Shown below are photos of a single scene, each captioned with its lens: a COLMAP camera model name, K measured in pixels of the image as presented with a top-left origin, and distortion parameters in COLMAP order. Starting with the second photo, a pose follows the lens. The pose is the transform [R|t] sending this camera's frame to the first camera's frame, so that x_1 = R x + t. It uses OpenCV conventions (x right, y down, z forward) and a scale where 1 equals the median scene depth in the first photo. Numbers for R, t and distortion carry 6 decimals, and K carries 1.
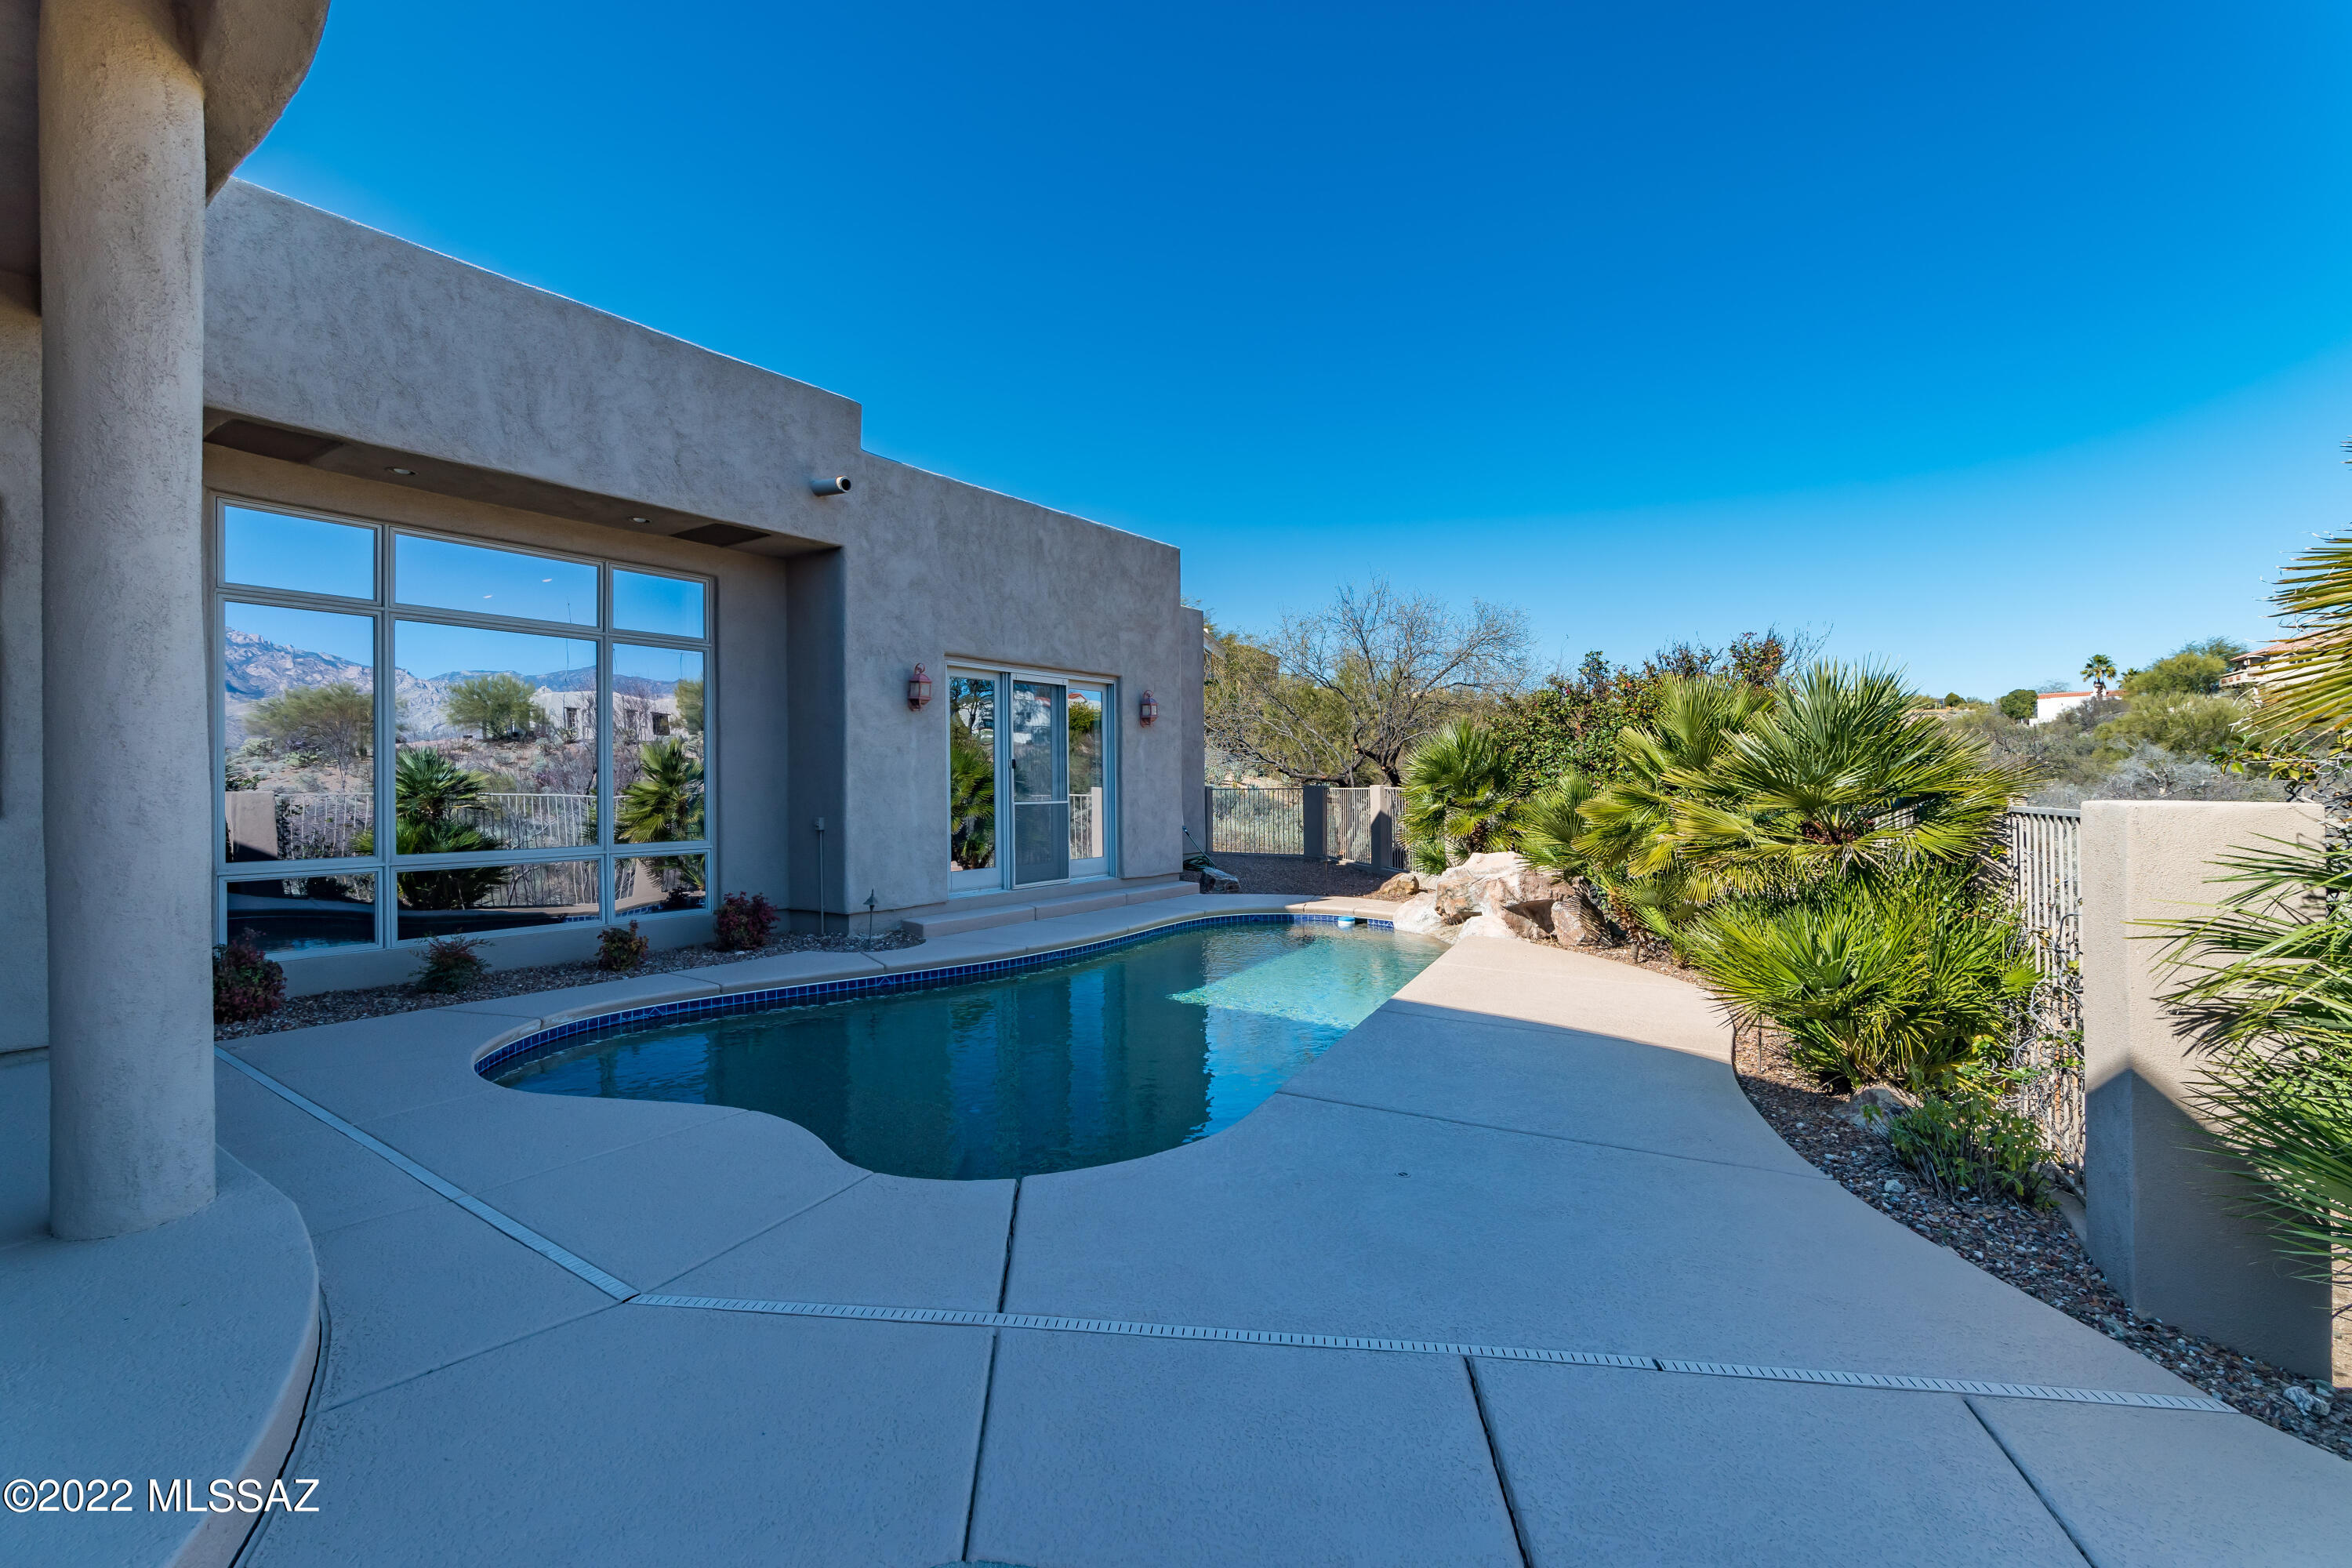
lens RADIAL K [[1022.7, 0, 1175.9], [0, 1022.7, 779.0], [0, 0, 1]] dist [-0.003001, 0.002066]
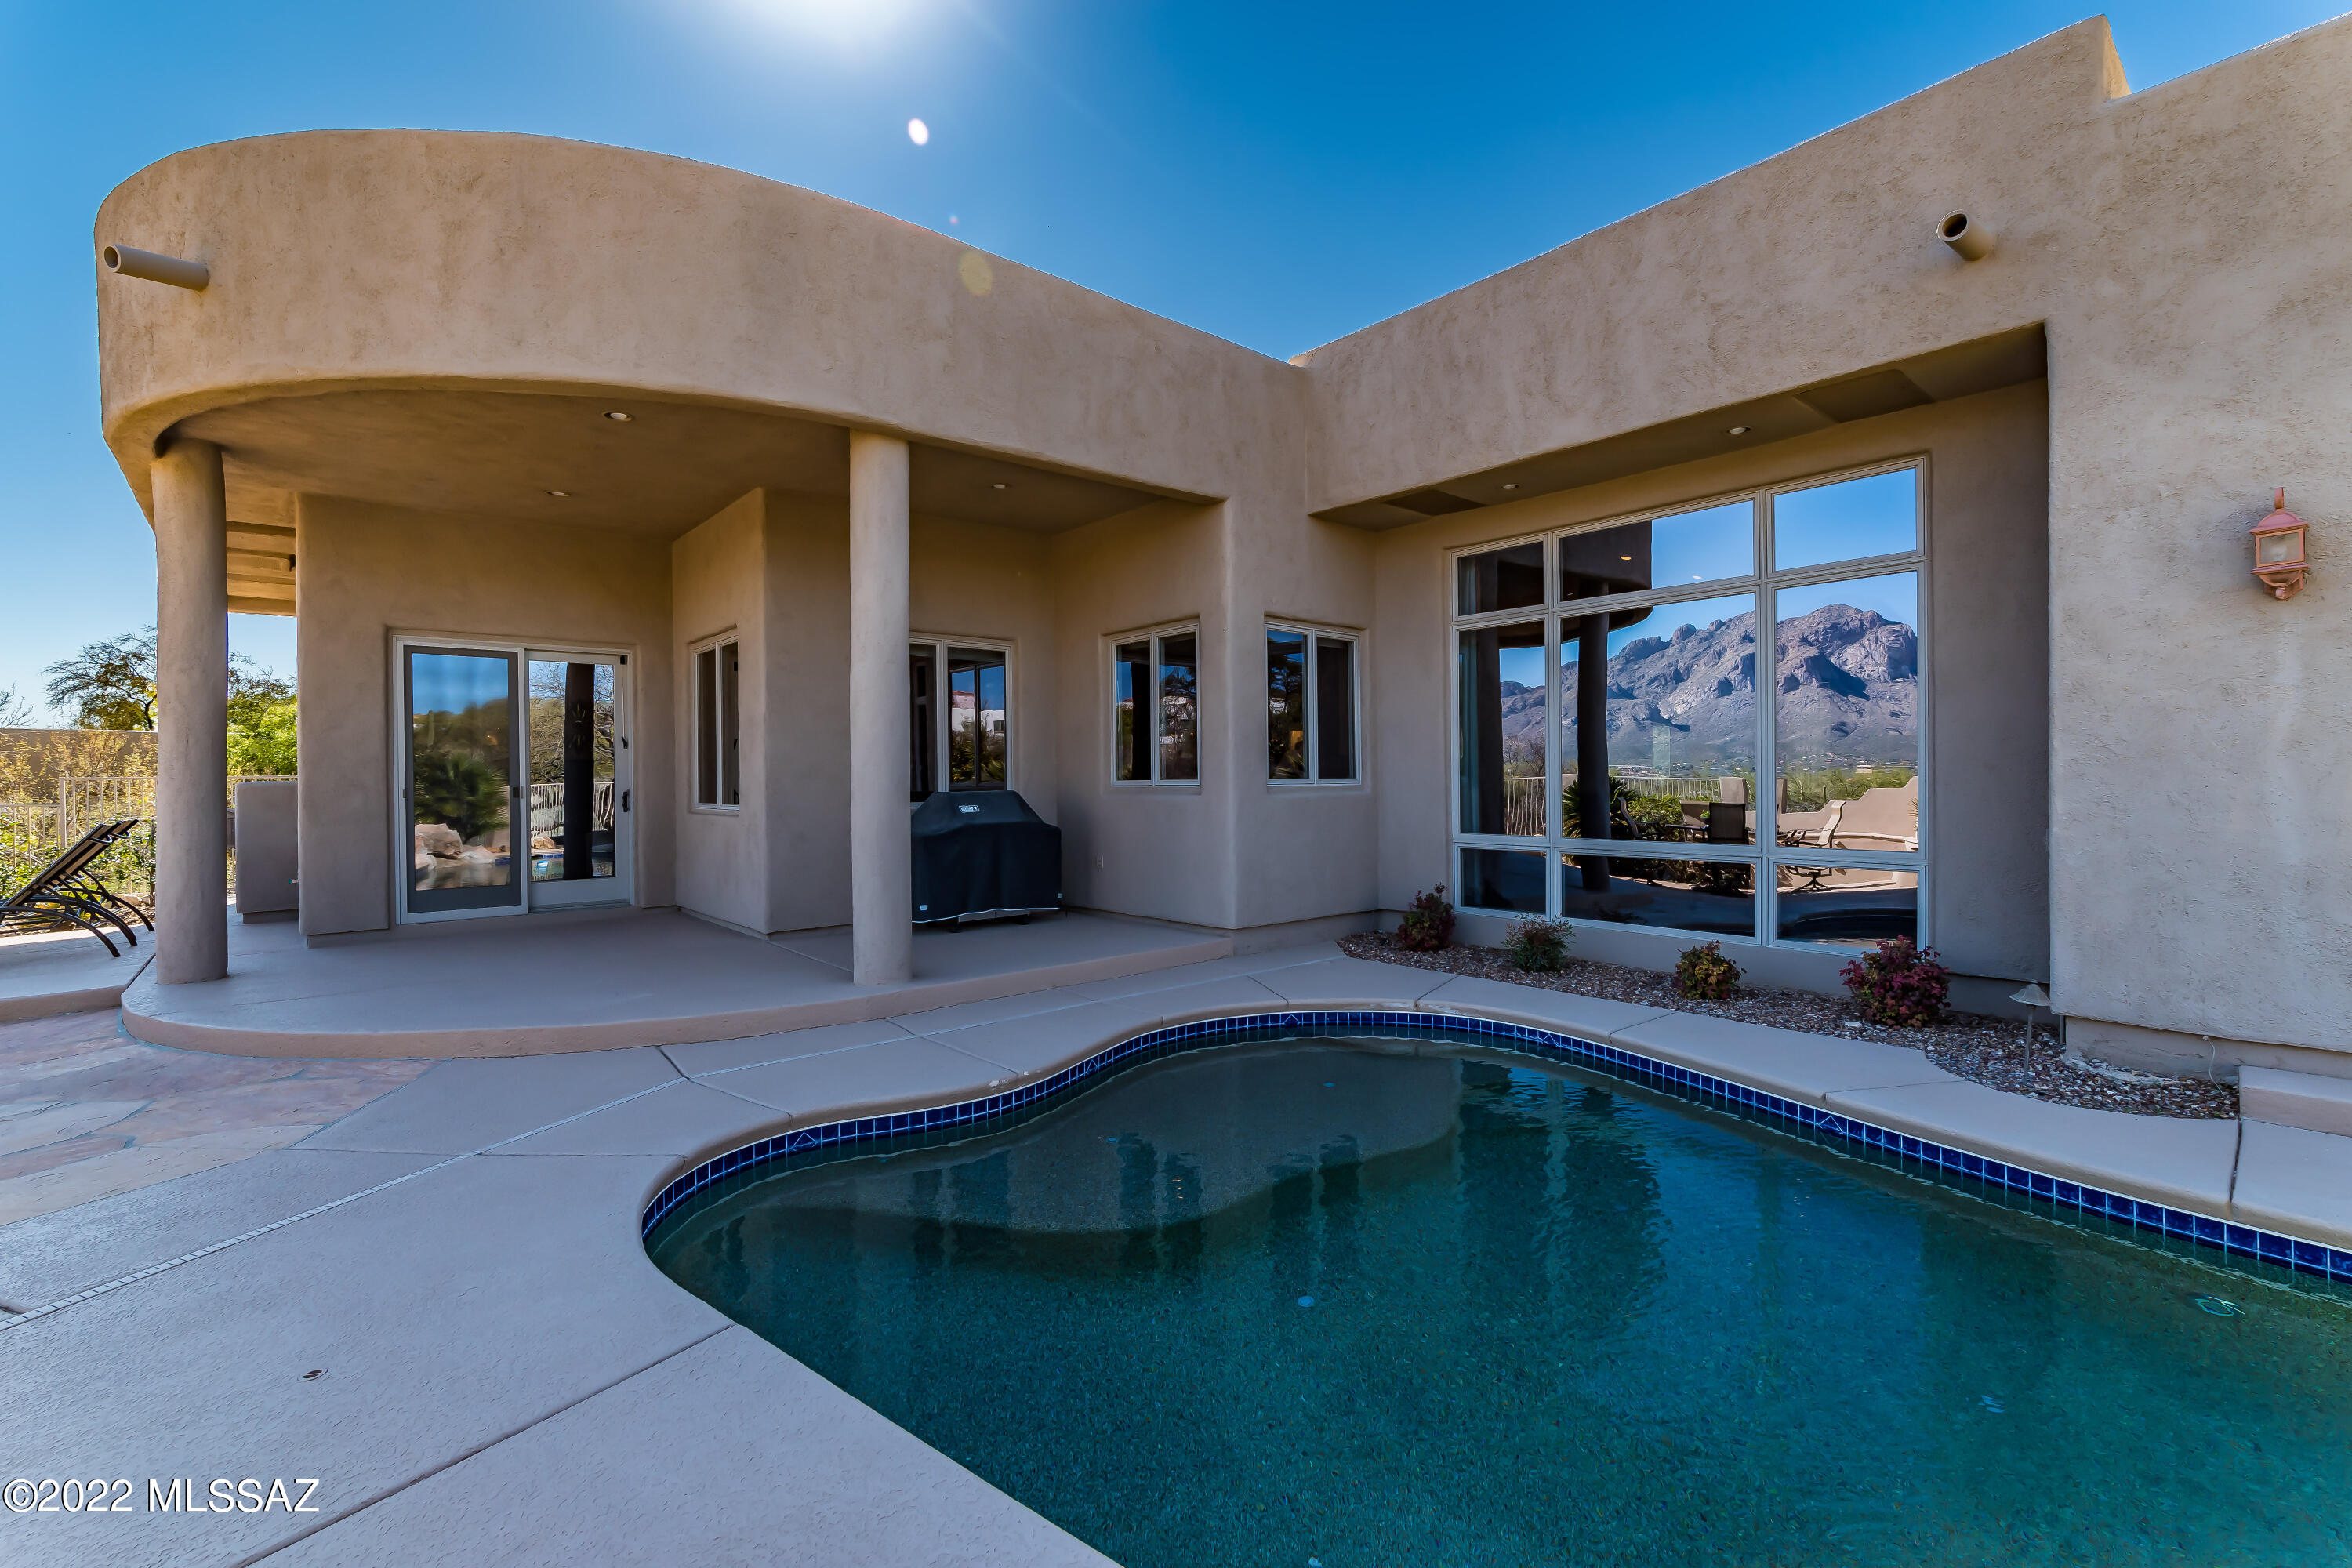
lens RADIAL K [[1022.7, 0, 1171.4], [0, 1022.7, 789.3], [0, 0, 1]] dist [-0.003001, 0.002066]
pose [[-0.235573, 0.014607, -0.971747, 0.296734], [0.012989, 0.999845, 0.011881, 0.003436], [0.971770, -0.009823, -0.235726, 0.676854]]
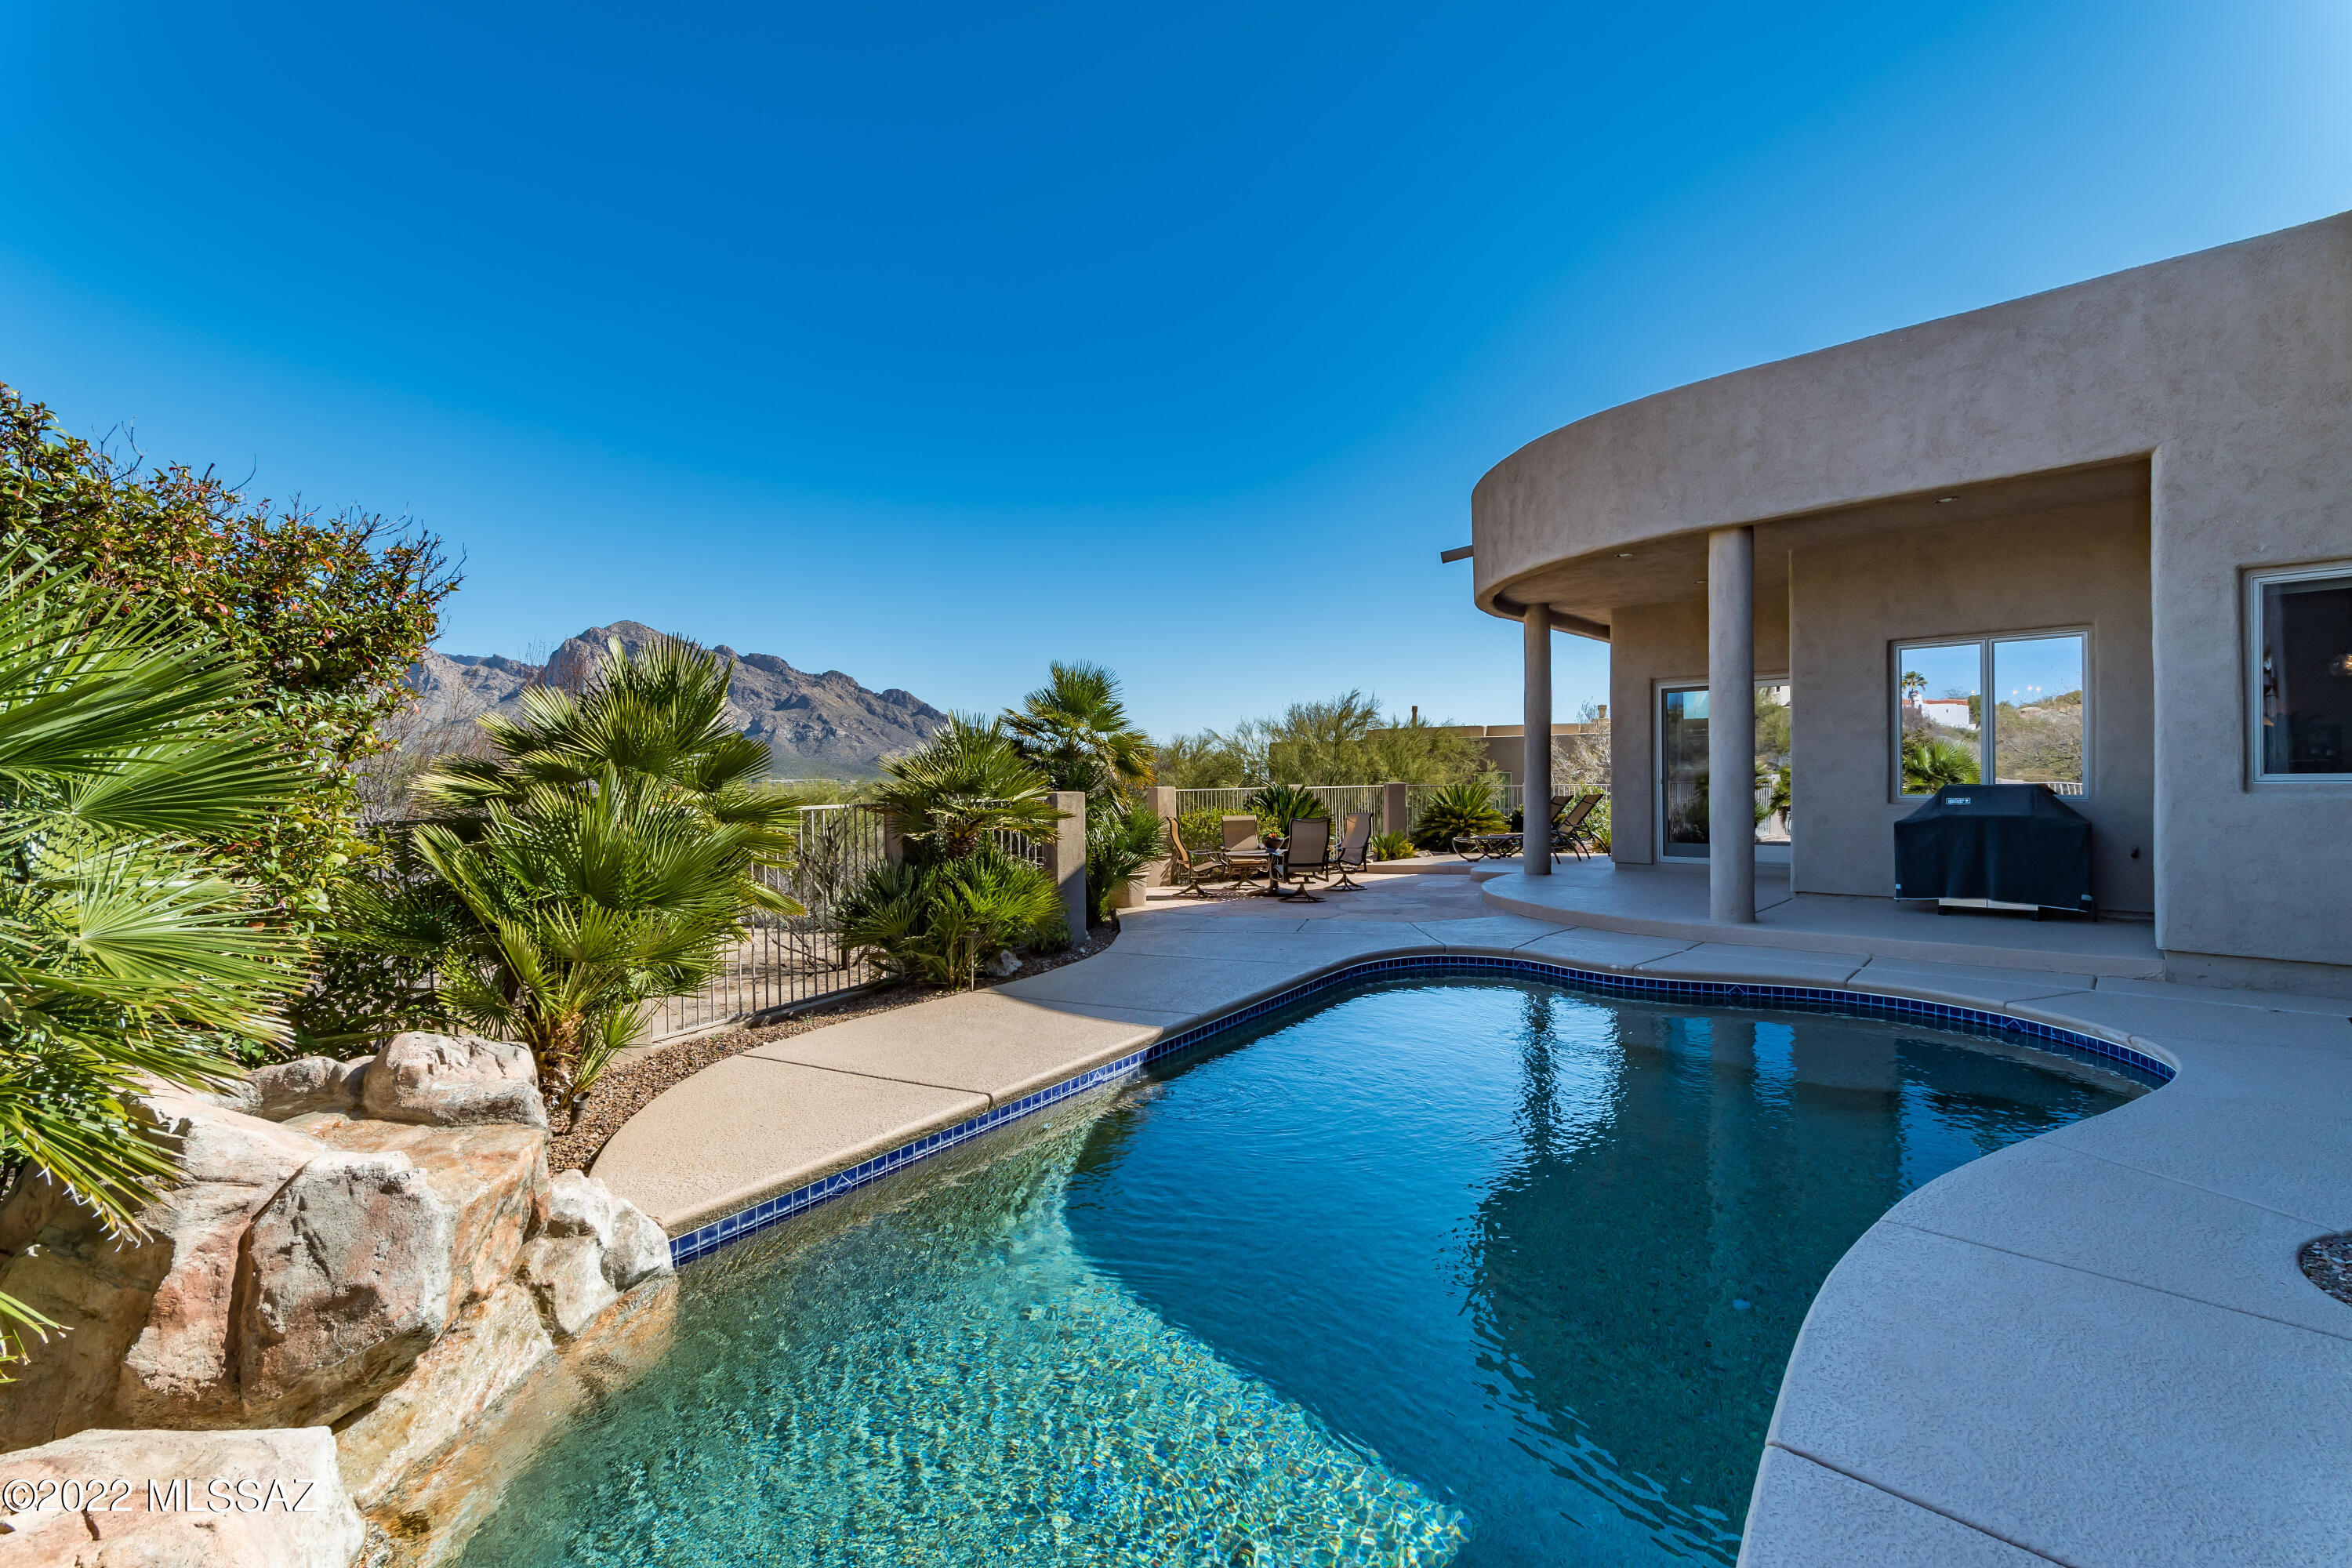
lens RADIAL K [[1022.7, 0, 1180.3], [0, 1022.7, 784.1], [0, 0, 1]] dist [-0.003001, 0.002066]
pose [[-0.990787, 0.015833, 0.134498, 0.051988], [0.015890, 0.999874, -0.000648, 0.002301], [-0.134491, 0.001495, -0.990914, 1.342463]]
